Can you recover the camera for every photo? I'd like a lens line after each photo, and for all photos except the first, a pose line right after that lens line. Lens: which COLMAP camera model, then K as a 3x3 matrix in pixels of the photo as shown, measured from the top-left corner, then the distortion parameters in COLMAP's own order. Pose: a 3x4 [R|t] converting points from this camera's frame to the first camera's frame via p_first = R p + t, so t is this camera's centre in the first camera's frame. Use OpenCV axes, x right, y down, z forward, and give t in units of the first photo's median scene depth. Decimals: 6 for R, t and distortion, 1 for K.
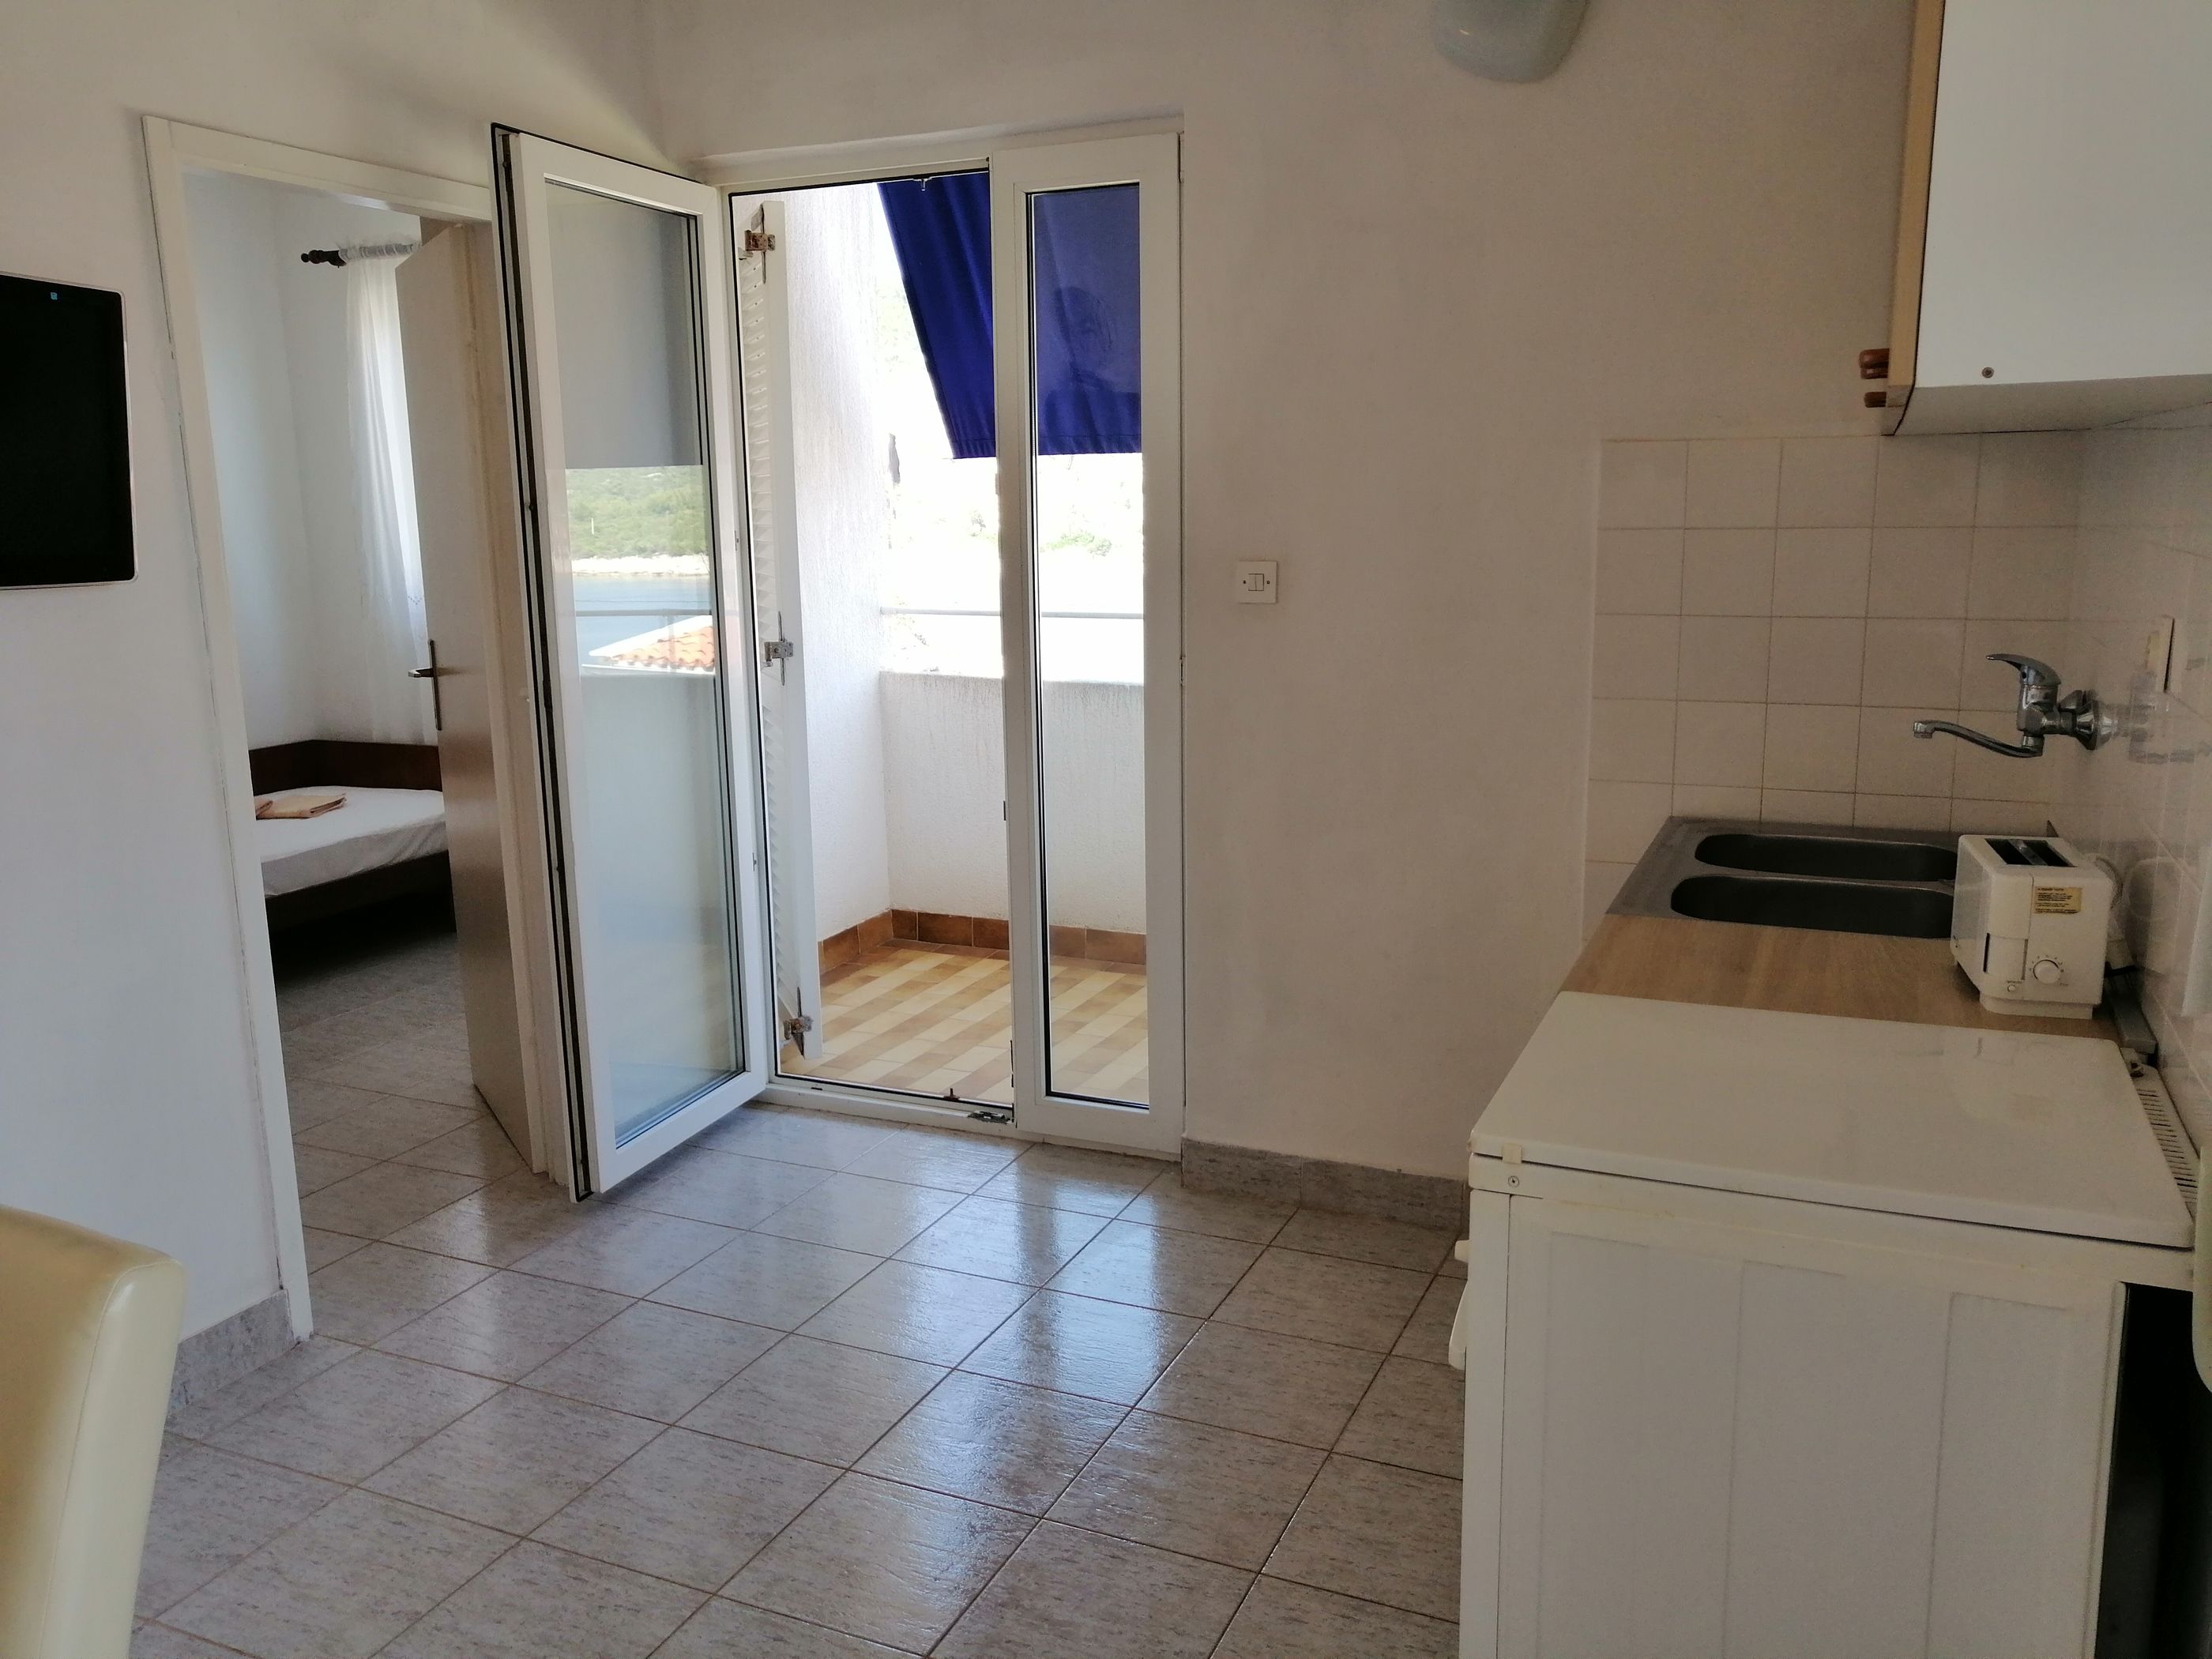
lens RADIAL K [[1723.3, 0, 1102.7], [0, 1723.3, 823.8], [0, 0, 1]] dist [-0.025547, 0.055659]
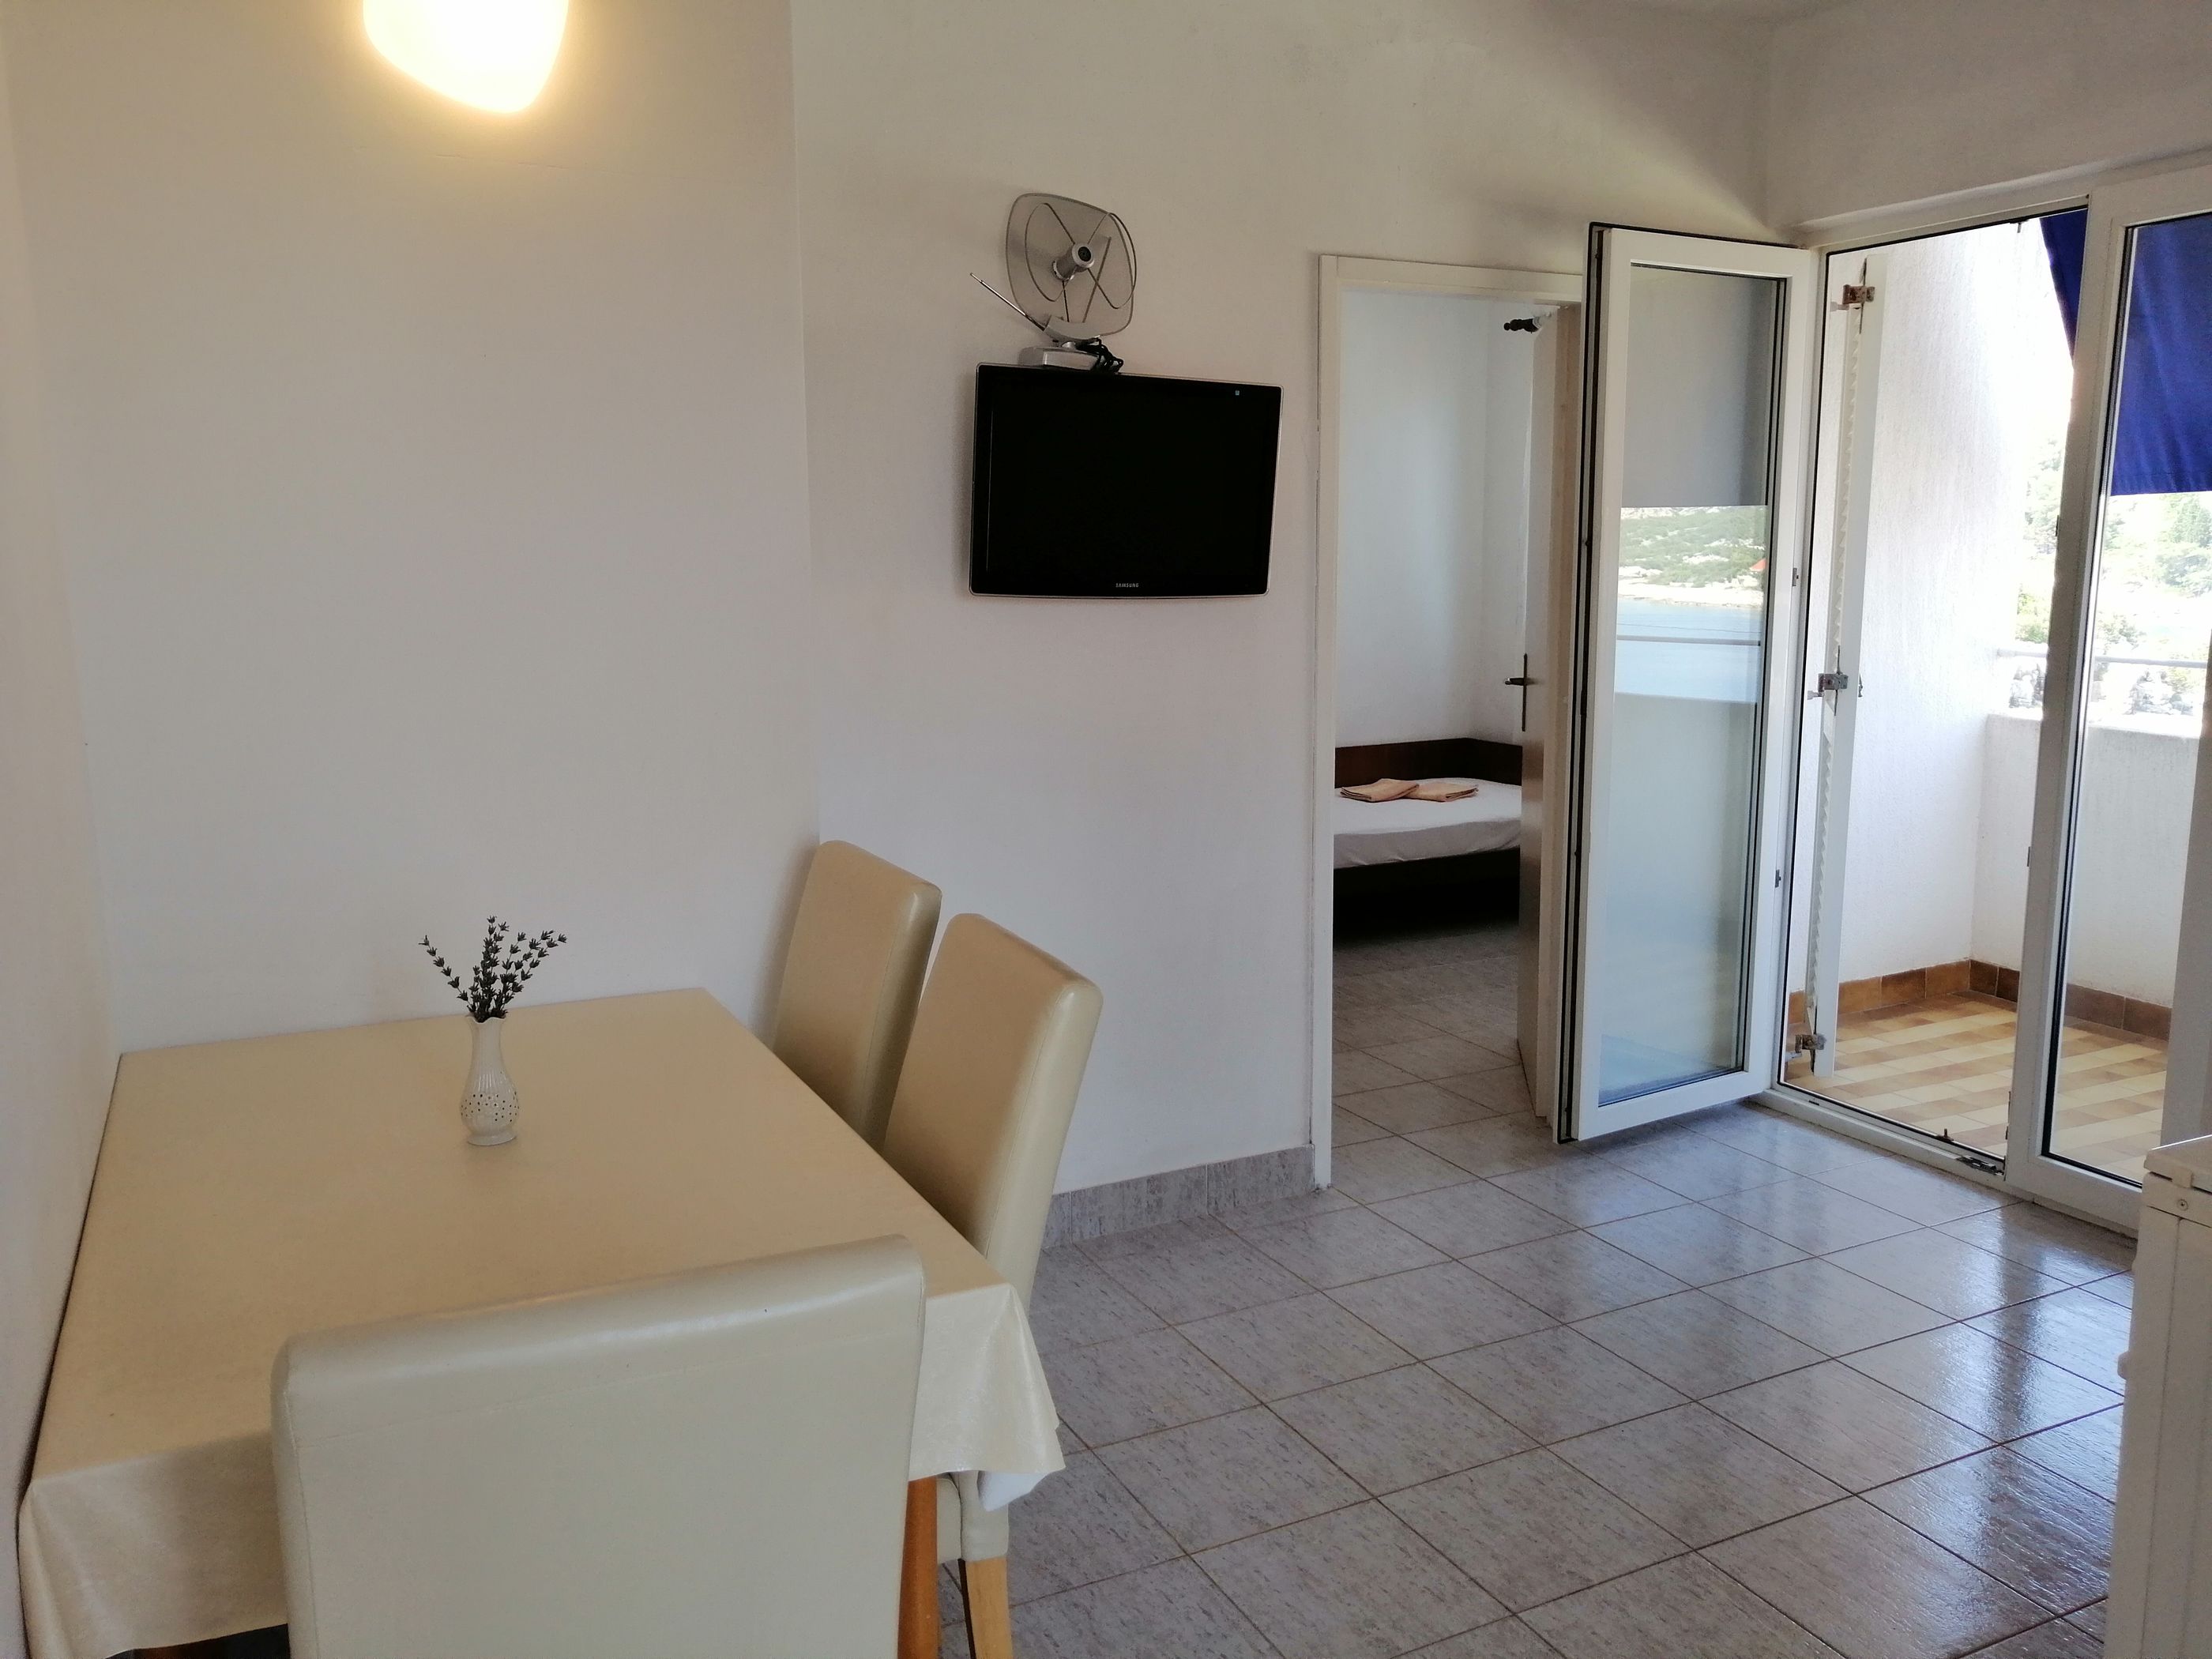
lens RADIAL K [[1723.3, 0, 1102.7], [0, 1723.3, 823.8], [0, 0, 1]] dist [-0.025547, 0.055659]
pose [[0.770953, 0.114425, -0.626529, 0.146223], [-0.125279, 0.991755, 0.026969, 0.013322], [0.624450, 0.057699, 0.778931, -0.095005]]
